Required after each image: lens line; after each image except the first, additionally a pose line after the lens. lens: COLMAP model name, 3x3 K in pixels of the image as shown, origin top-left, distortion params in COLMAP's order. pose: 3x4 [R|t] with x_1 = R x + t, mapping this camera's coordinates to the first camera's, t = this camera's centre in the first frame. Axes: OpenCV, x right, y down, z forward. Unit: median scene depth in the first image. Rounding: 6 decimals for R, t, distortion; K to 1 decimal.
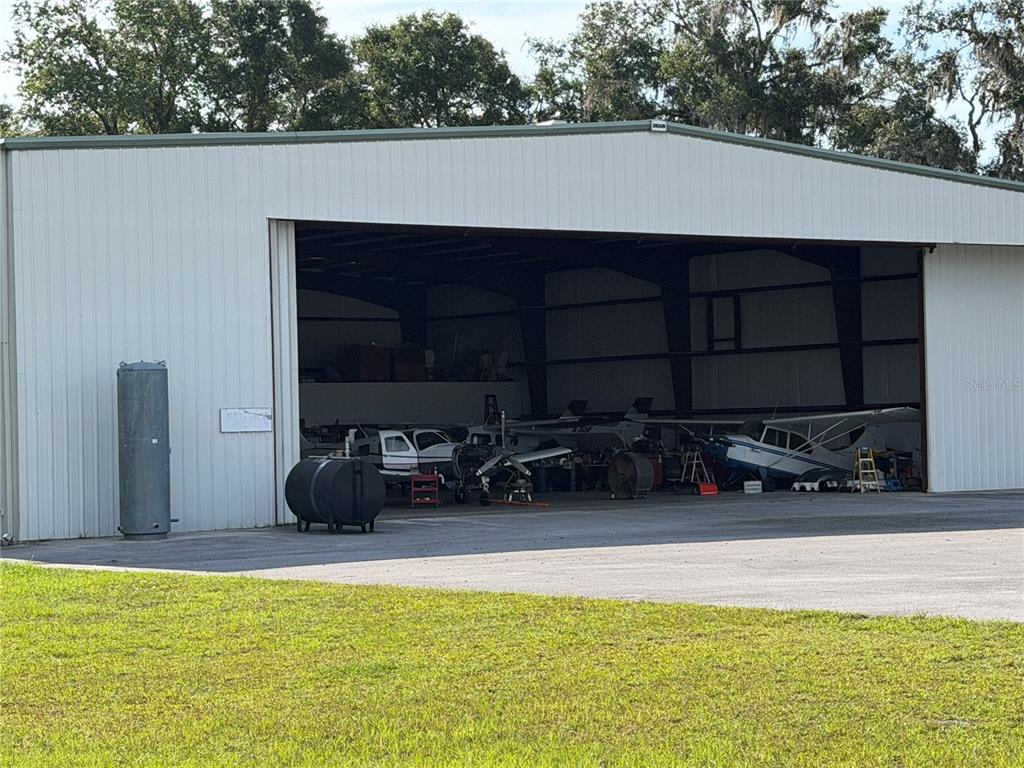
lens RADIAL K [[2395.3, 0, 512.0], [0, 2395.3, 384.0], [0, 0, 1]] dist [0.059743, 0.481870]
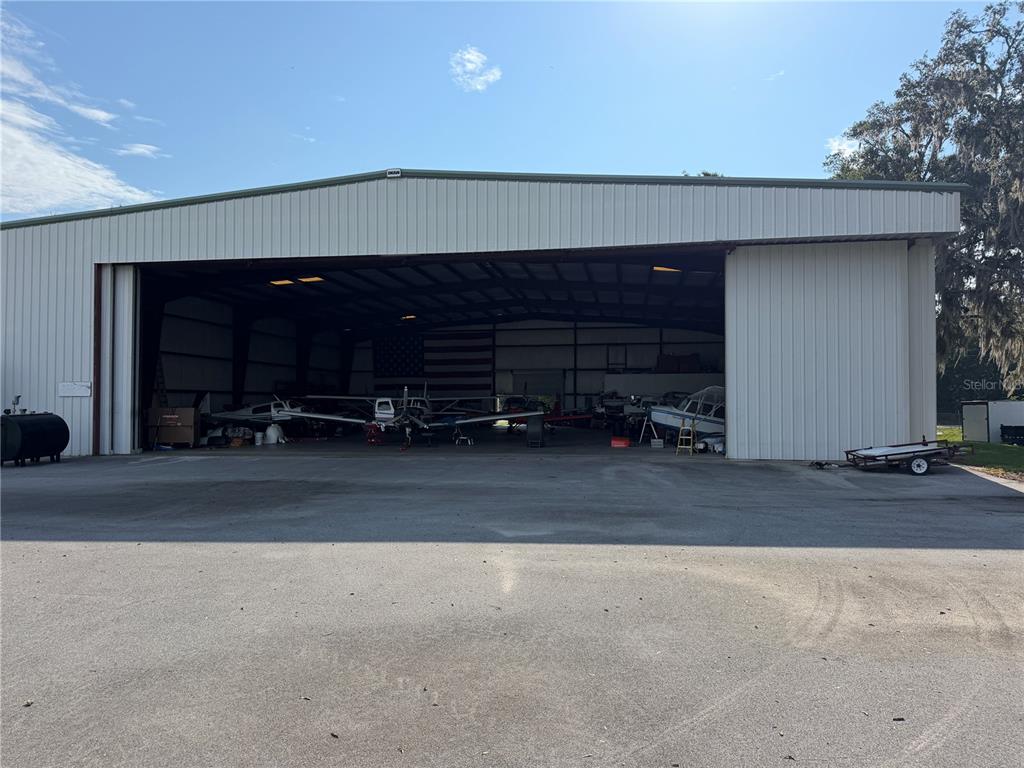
lens RADIAL K [[715.9, 0, 519.9], [0, 715.9, 382.1], [0, 0, 1]] dist [0.094547, -0.090767]
pose [[0.717477, 0.002240, -0.696579, 0.356228], [-0.001388, 0.999997, 0.001785, 0.007239], [0.696581, -0.000313, 0.717478, 0.685507]]
